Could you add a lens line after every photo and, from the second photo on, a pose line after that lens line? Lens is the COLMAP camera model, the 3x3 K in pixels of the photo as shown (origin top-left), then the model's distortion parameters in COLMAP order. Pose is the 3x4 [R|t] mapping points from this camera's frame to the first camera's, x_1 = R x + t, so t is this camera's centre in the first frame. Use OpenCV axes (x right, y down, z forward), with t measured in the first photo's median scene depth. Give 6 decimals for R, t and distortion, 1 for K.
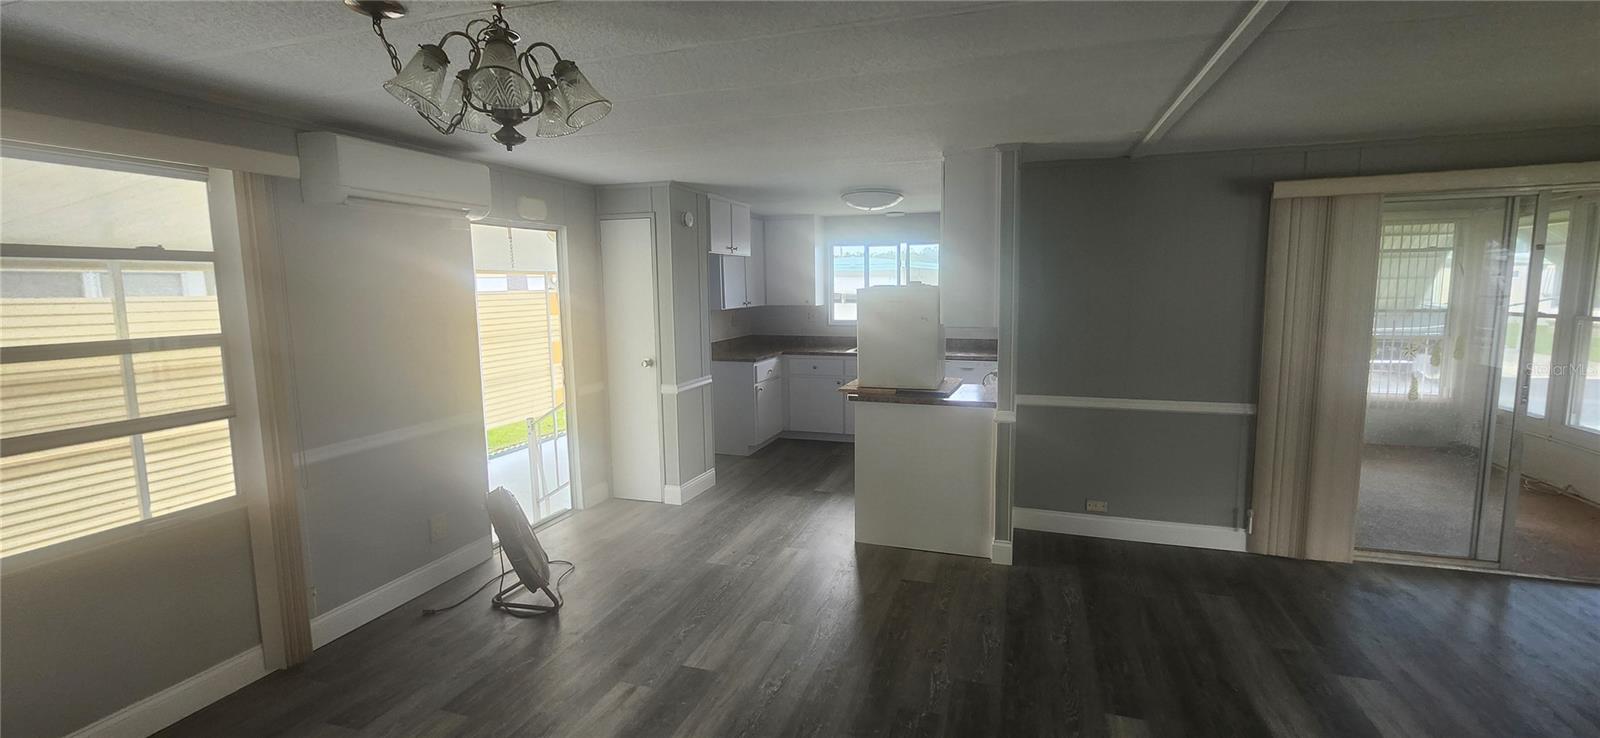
lens RADIAL K [[637.3, 0, 828.9], [0, 637.3, 355.6], [0, 0, 1]] dist [-0.000667, -0.000651]
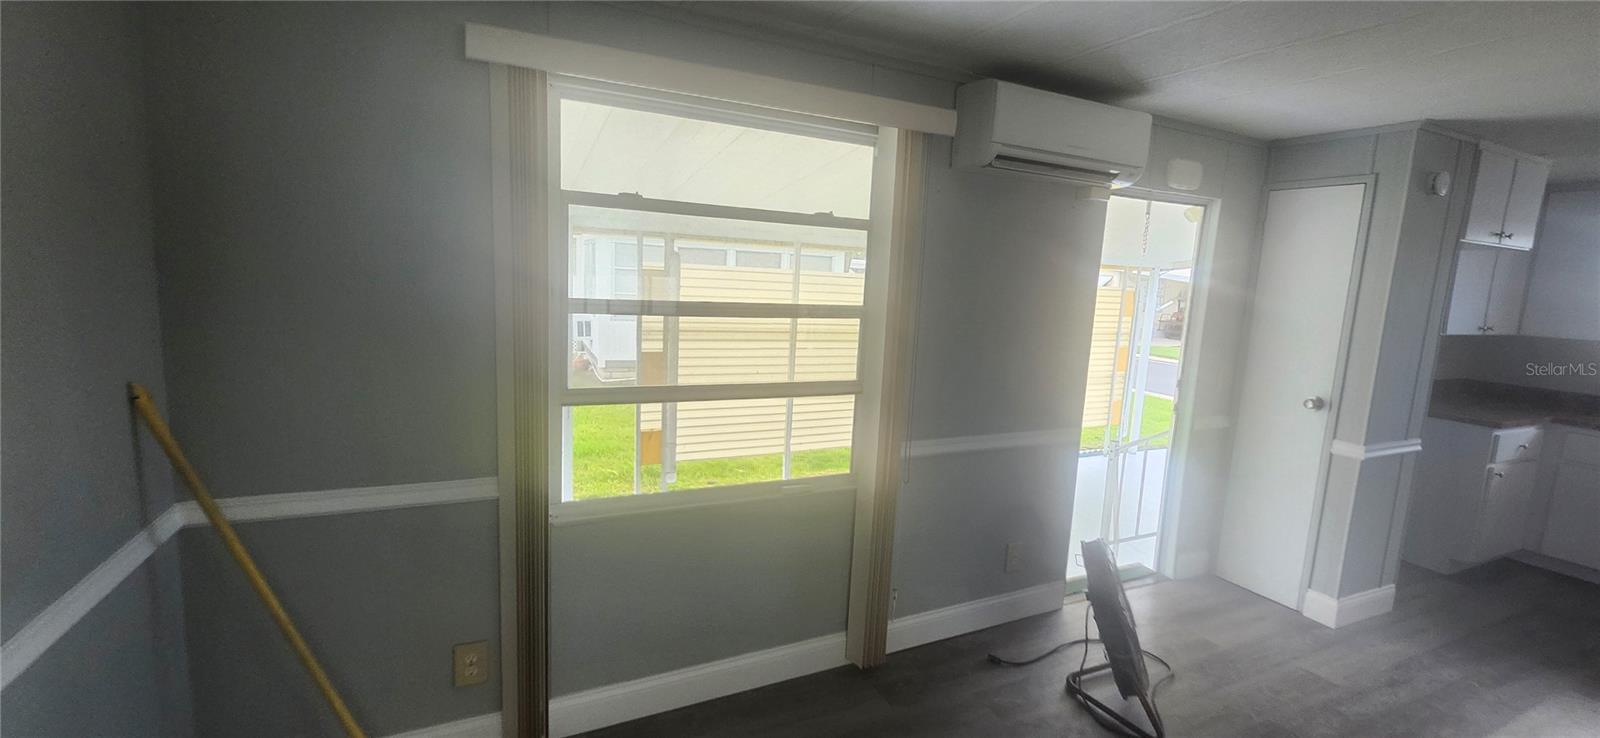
lens RADIAL K [[636.6, 0, 821.5], [0, 636.6, 360.7], [0, 0, 1]] dist [0.002541, -0.000024]
pose [[0.694396, 0.143303, -0.705179, -0.183593], [-0.138473, 0.988265, 0.064475, -0.004162], [0.706144, 0.052877, 0.706091, 0.167540]]
